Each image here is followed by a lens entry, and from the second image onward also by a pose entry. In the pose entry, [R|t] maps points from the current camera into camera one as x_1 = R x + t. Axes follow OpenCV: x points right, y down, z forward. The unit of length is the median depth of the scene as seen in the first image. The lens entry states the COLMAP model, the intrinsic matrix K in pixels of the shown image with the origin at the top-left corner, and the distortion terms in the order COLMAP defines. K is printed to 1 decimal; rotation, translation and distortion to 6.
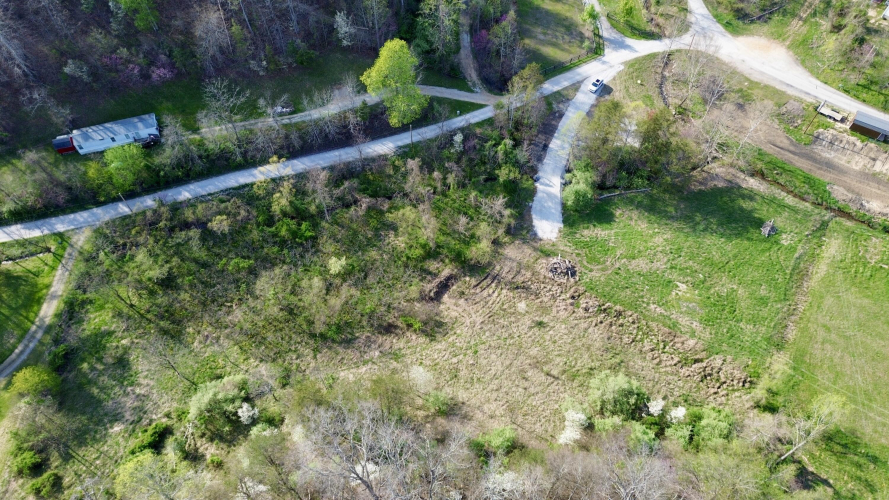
lens RADIAL K [[623.6, 0, 444.5], [0, 623.6, 250.0], [0, 0, 1]] dist [0.082964, -0.084029]
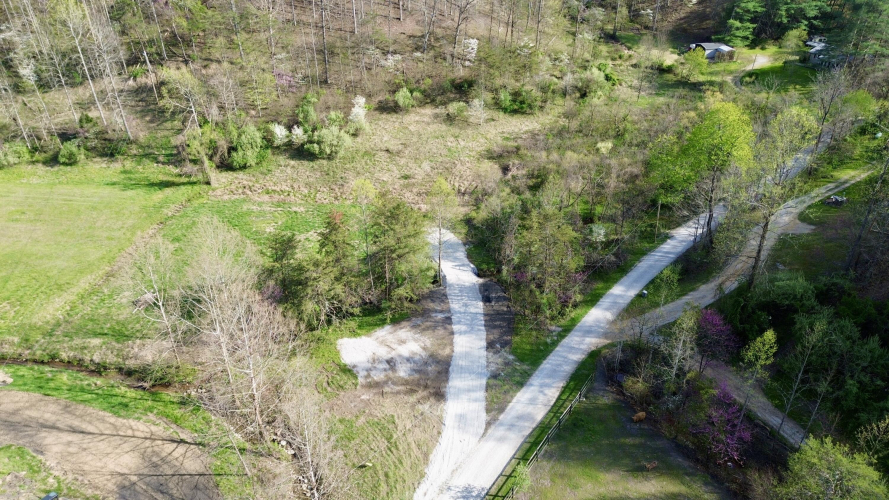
lens RADIAL K [[623.6, 0, 444.5], [0, 623.6, 250.0], [0, 0, 1]] dist [0.082964, -0.084029]
pose [[-0.912666, 0.227597, -0.339470, 0.398340], [-0.330923, 0.075938, 0.940598, -0.737745], [0.239856, 0.970790, 0.006011, 0.935071]]
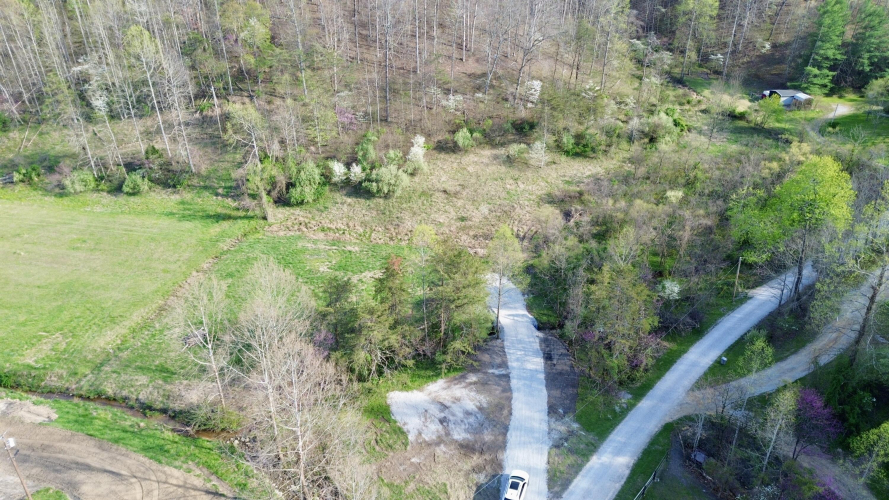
lens RADIAL K [[623.6, 0, 444.5], [0, 623.6, 250.0], [0, 0, 1]] dist [0.082964, -0.084029]
pose [[-0.944209, 0.168502, -0.282978, 0.398135], [-0.266222, 0.115347, 0.956985, -0.704272], [0.193895, 0.978929, -0.064053, 0.918543]]
